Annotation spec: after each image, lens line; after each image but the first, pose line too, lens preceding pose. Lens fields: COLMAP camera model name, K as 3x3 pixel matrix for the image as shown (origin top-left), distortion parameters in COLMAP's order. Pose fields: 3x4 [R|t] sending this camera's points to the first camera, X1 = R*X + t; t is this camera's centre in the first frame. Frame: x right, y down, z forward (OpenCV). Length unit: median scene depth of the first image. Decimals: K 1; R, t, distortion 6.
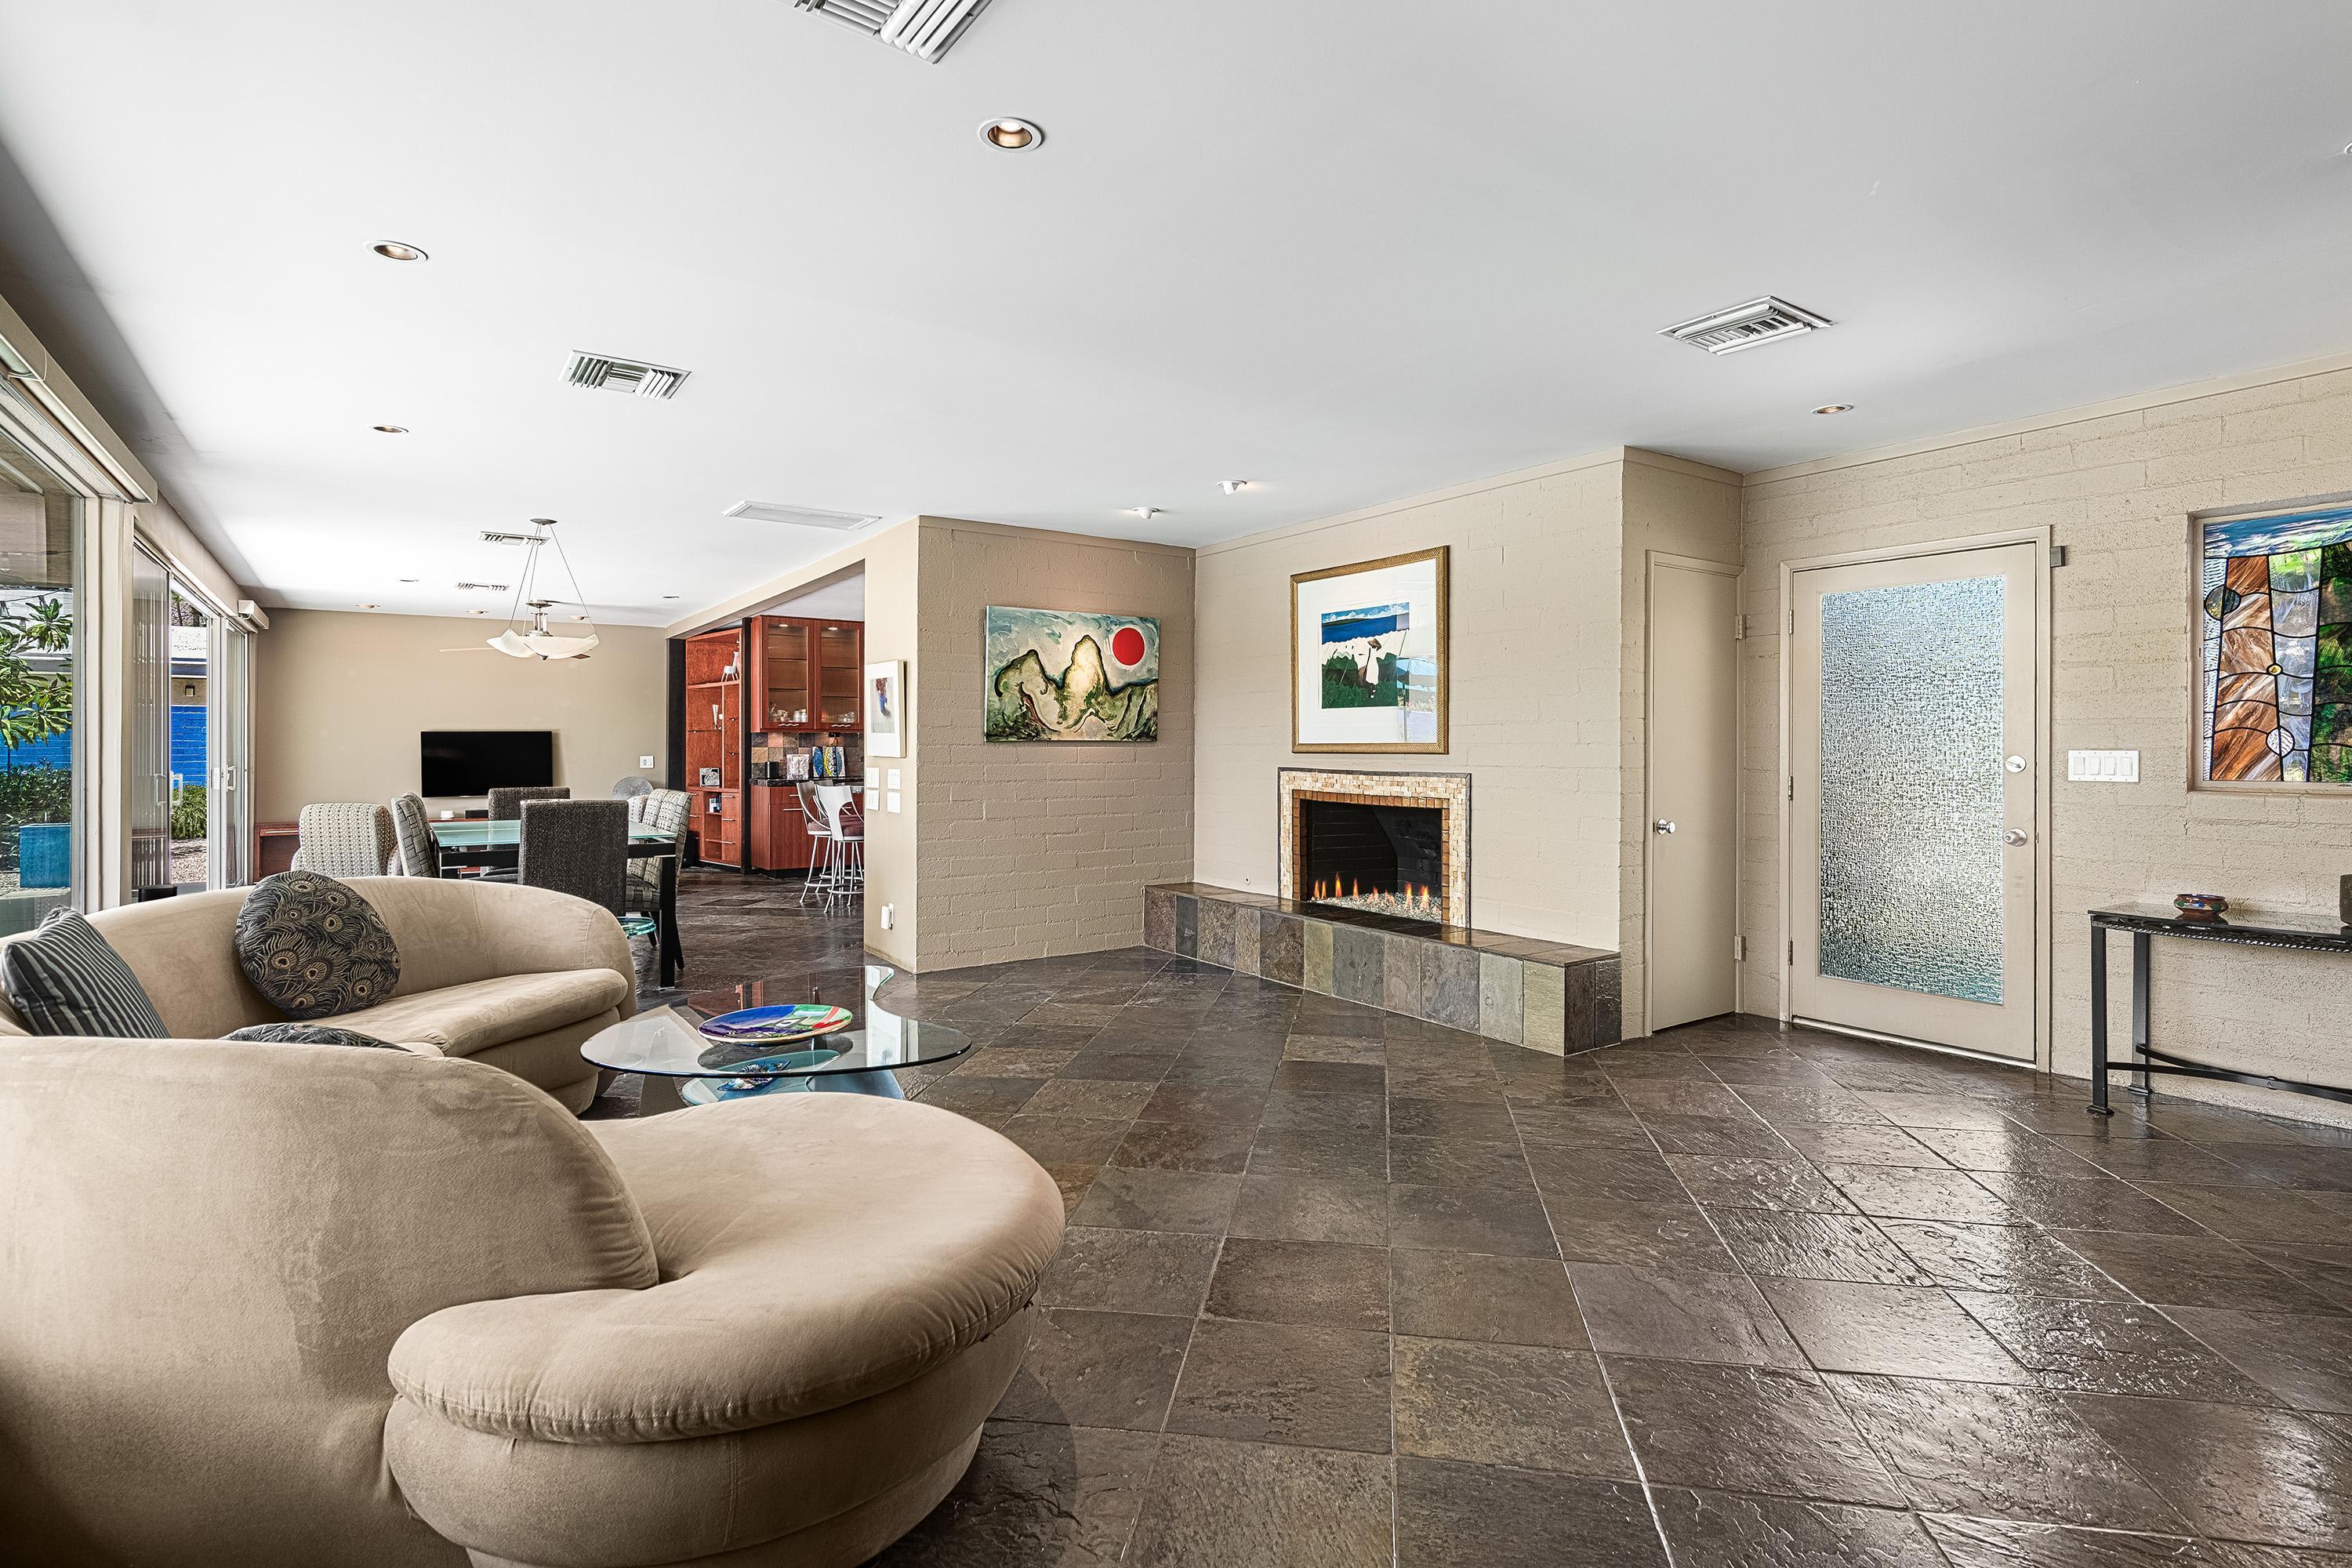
lens RADIAL K [[1088.5, 0, 1188.1], [0, 1088.5, 743.2], [0, 0, 1]] dist [0.000229, 0.000008]
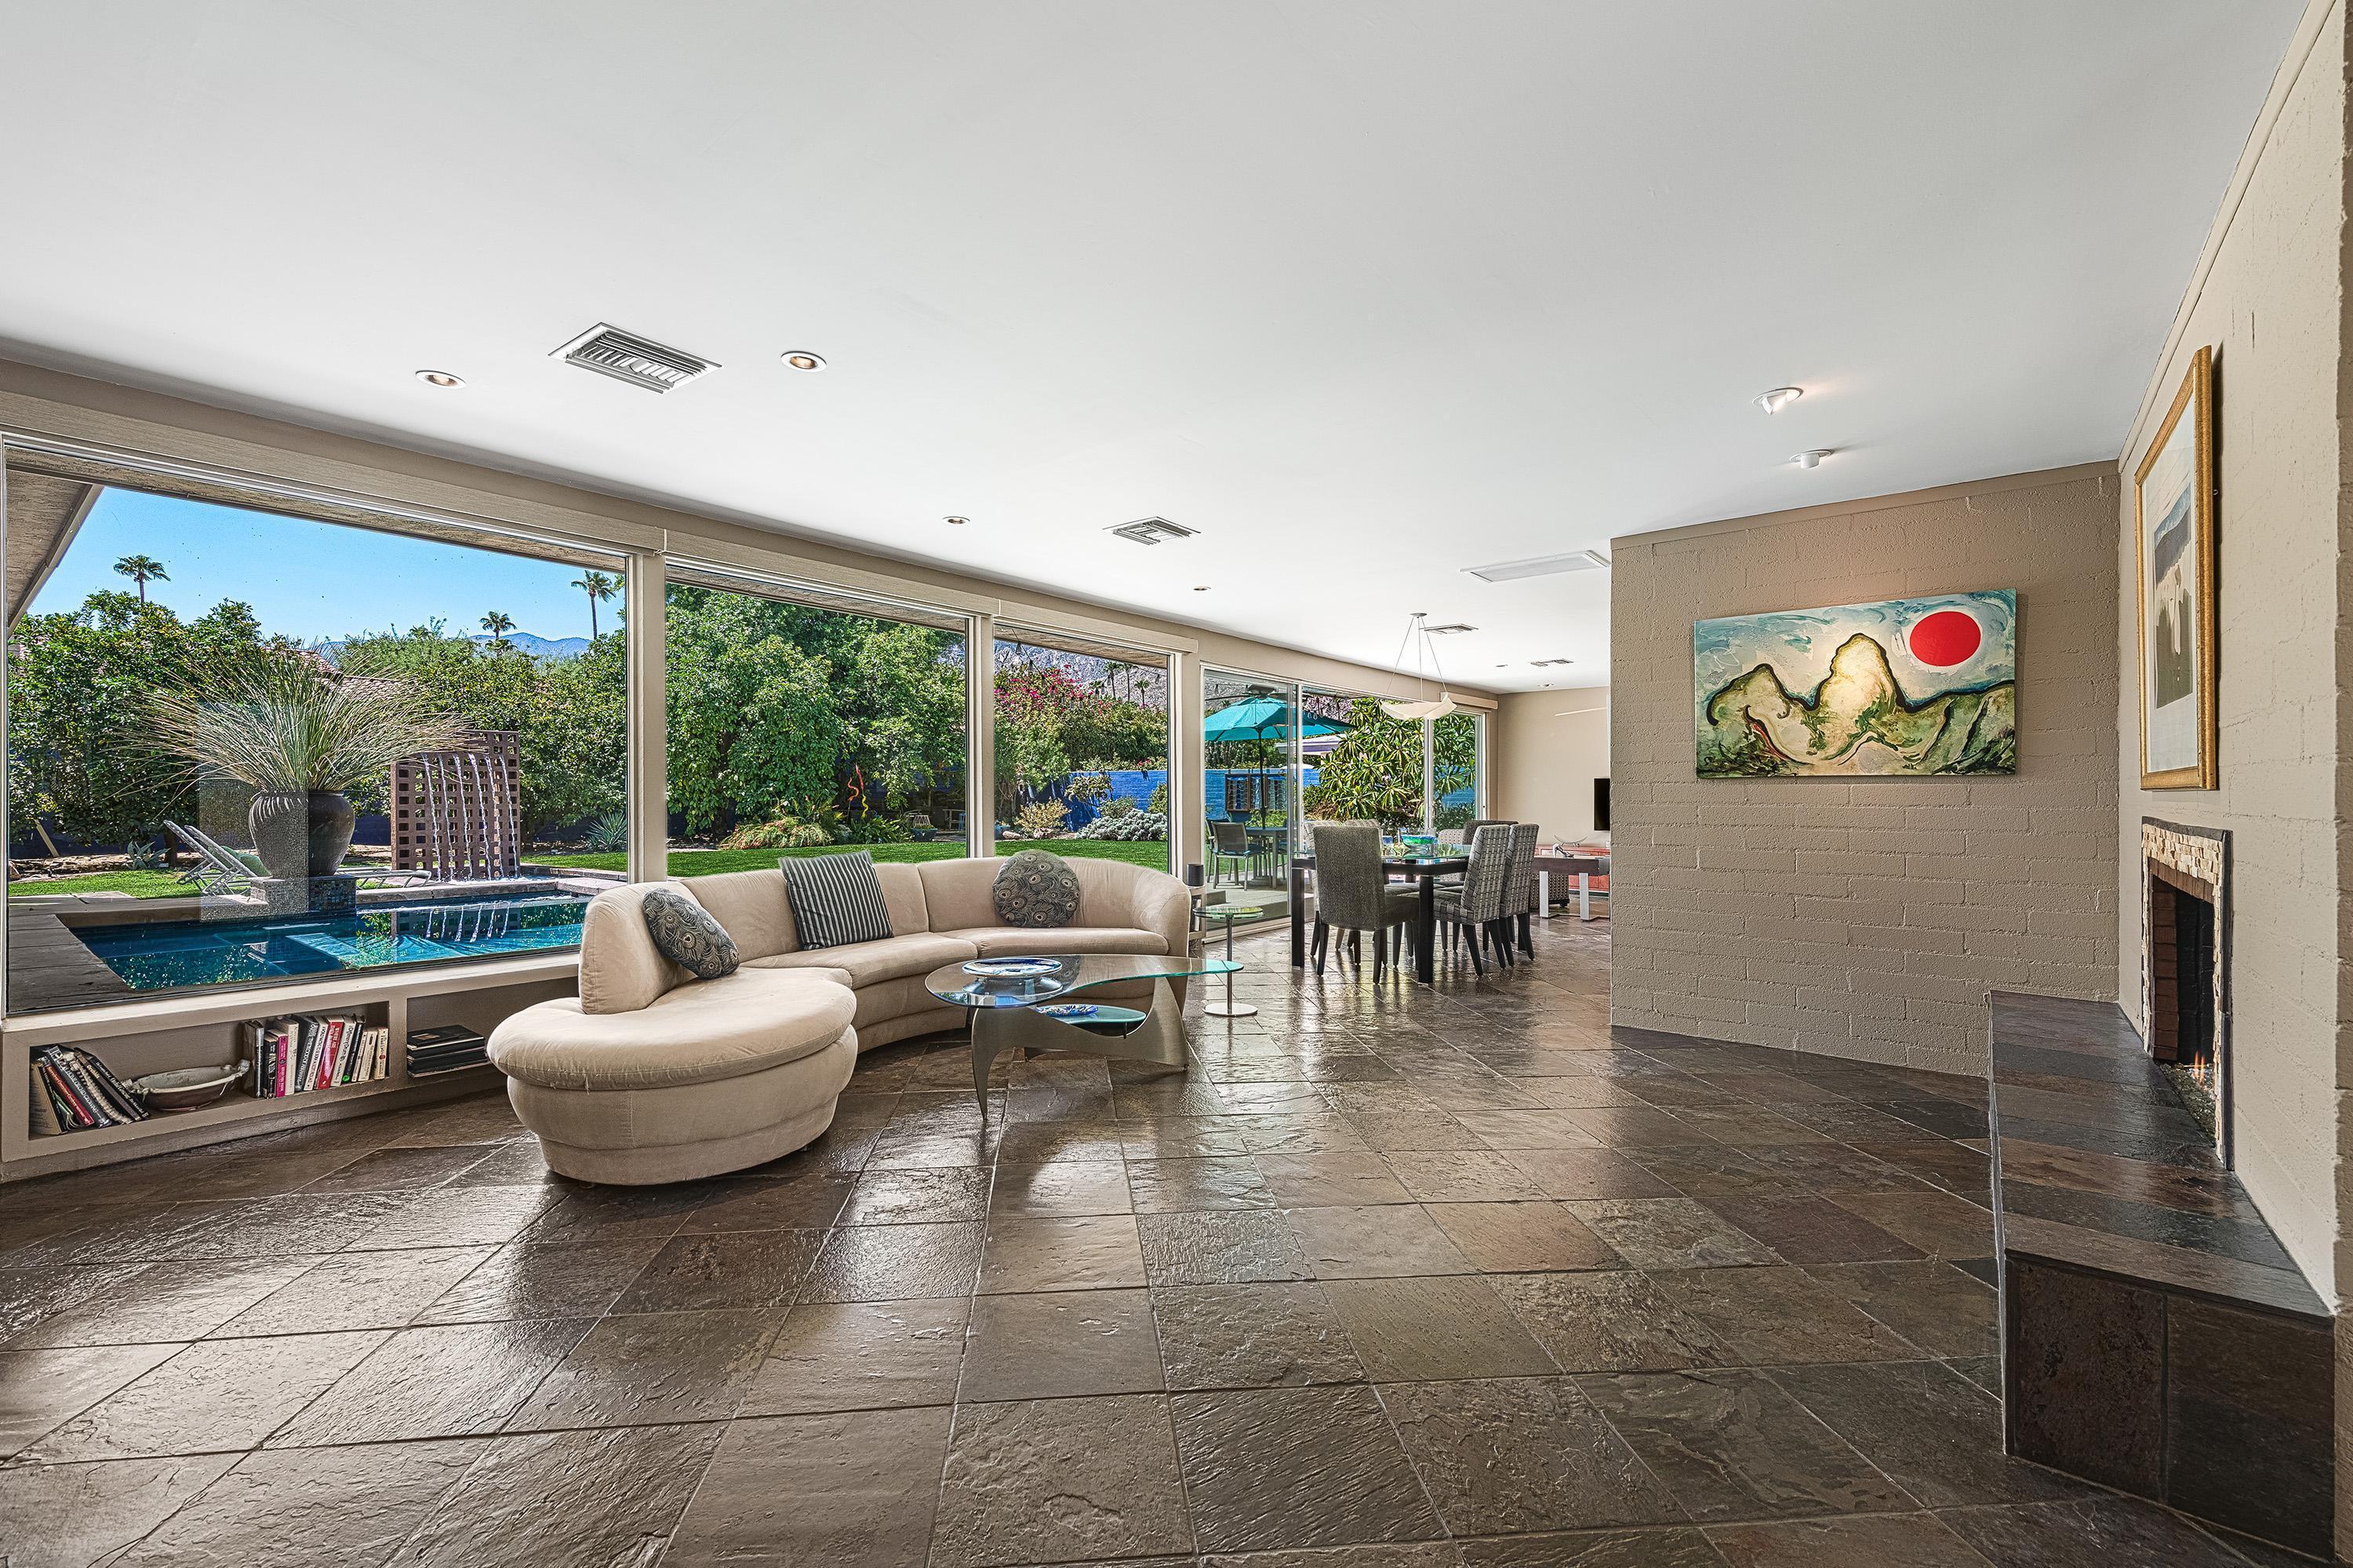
lens RADIAL K [[982.1, 0, 1200.0], [0, 982.1, 801.0], [0, 0, 1]] dist [-0.019260, -0.000962]
pose [[0.269323, 0.006309, -0.963029, 0.441323], [0.002057, 0.999972, 0.007127, 0.009753], [0.963048, -0.003900, 0.269302, 0.401590]]
